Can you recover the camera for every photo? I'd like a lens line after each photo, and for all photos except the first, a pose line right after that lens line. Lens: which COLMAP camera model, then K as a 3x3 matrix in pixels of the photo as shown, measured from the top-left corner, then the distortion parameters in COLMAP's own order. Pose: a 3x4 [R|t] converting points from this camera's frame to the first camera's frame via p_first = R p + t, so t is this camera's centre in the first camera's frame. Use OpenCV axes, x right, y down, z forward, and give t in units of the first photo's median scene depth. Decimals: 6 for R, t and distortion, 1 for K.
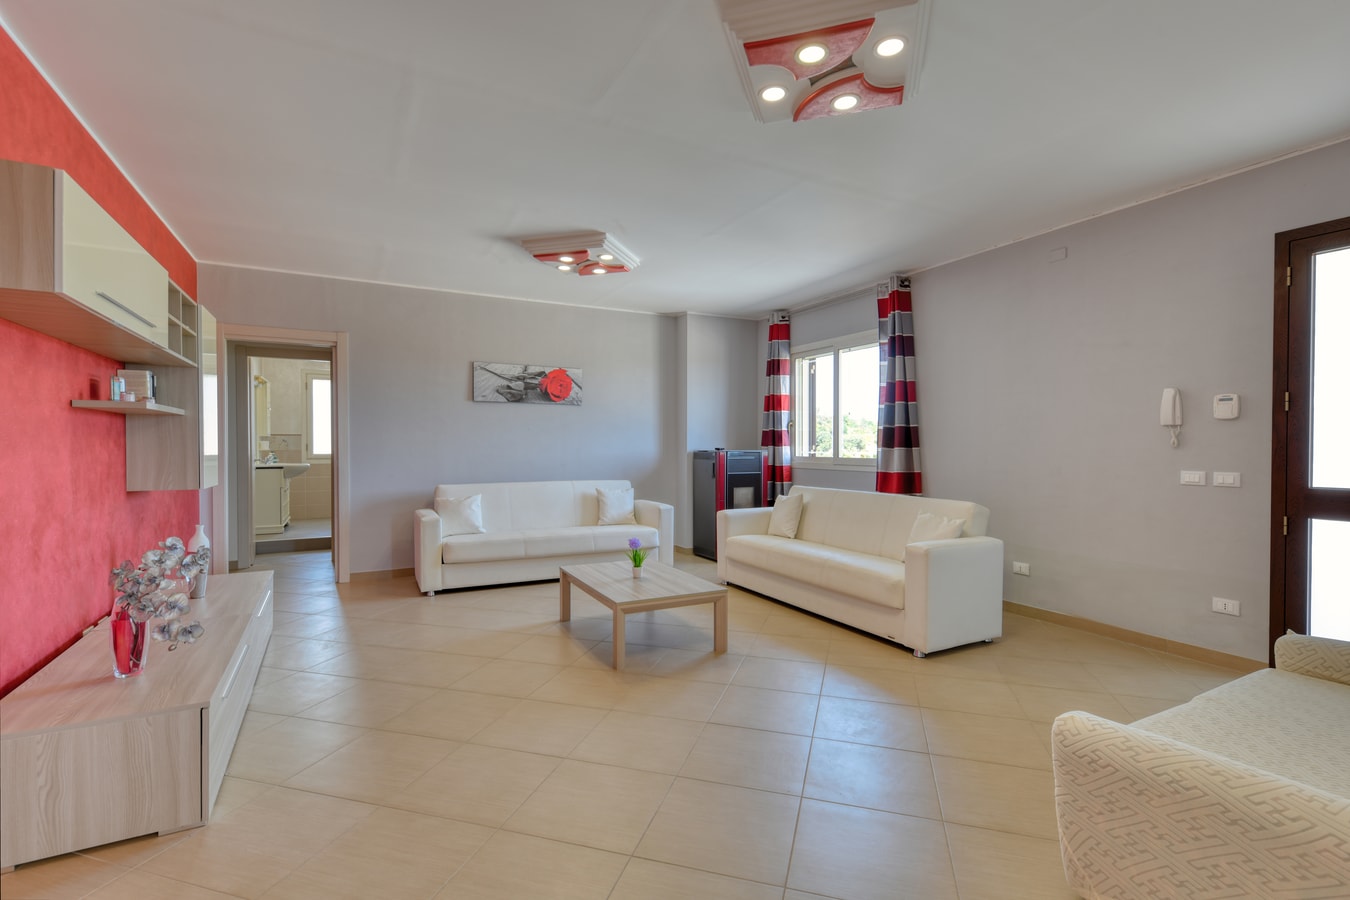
lens RADIAL K [[615.6, 0, 683.1], [0, 615.6, 456.8], [0, 0, 1]] dist [0.011560, -0.000523]
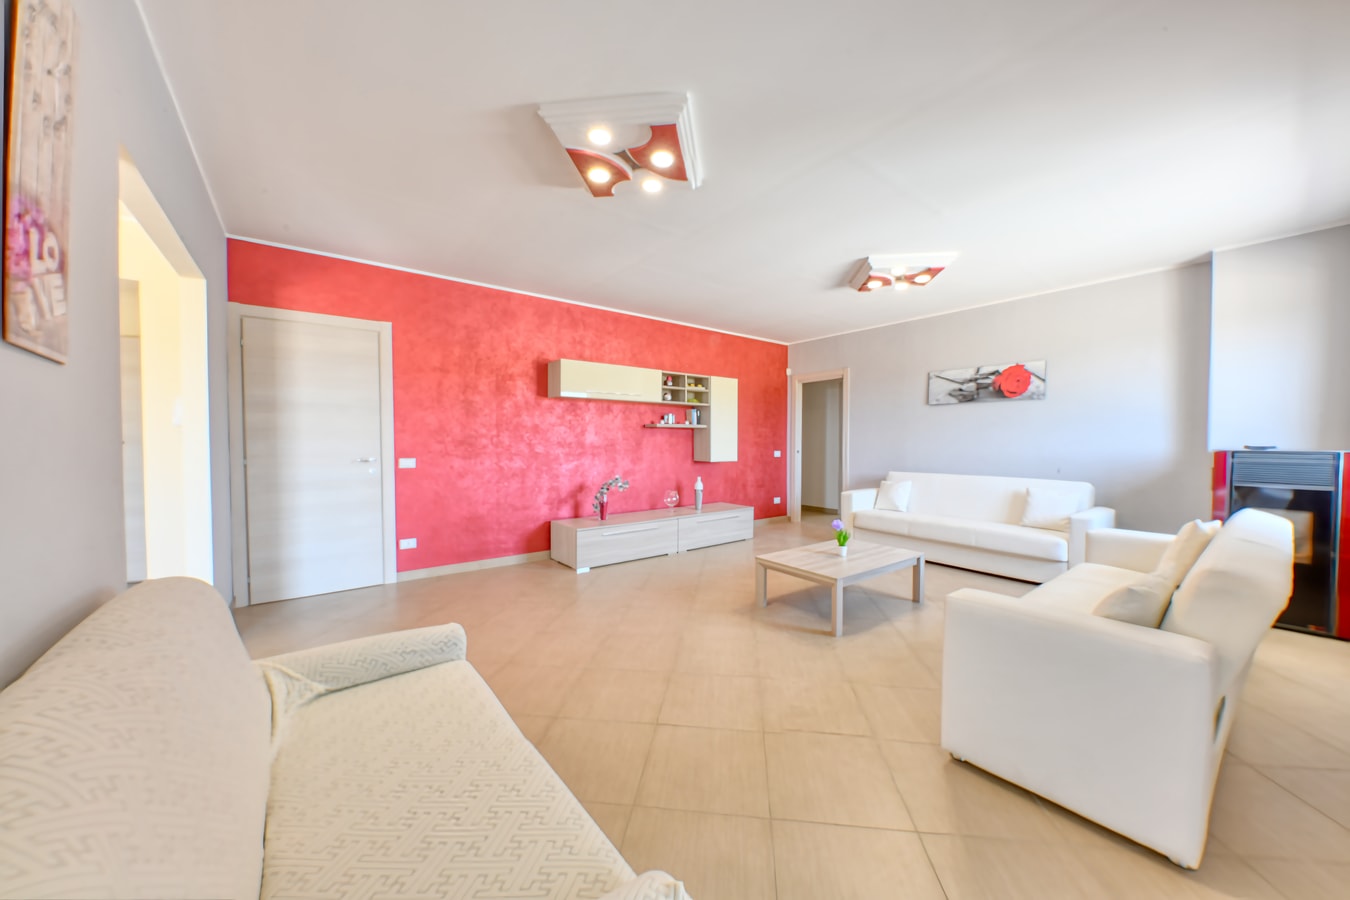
lens RADIAL K [[470.1, 0, 675.0], [0, 470.1, 450.0], [0, 0, 1]] dist [-0.000252, -0.000005]
pose [[0.172758, 0.018722, -0.984786, 0.467182], [-0.019367, 0.999691, 0.015608, -0.006569], [0.984774, 0.016376, 0.173067, 0.340268]]
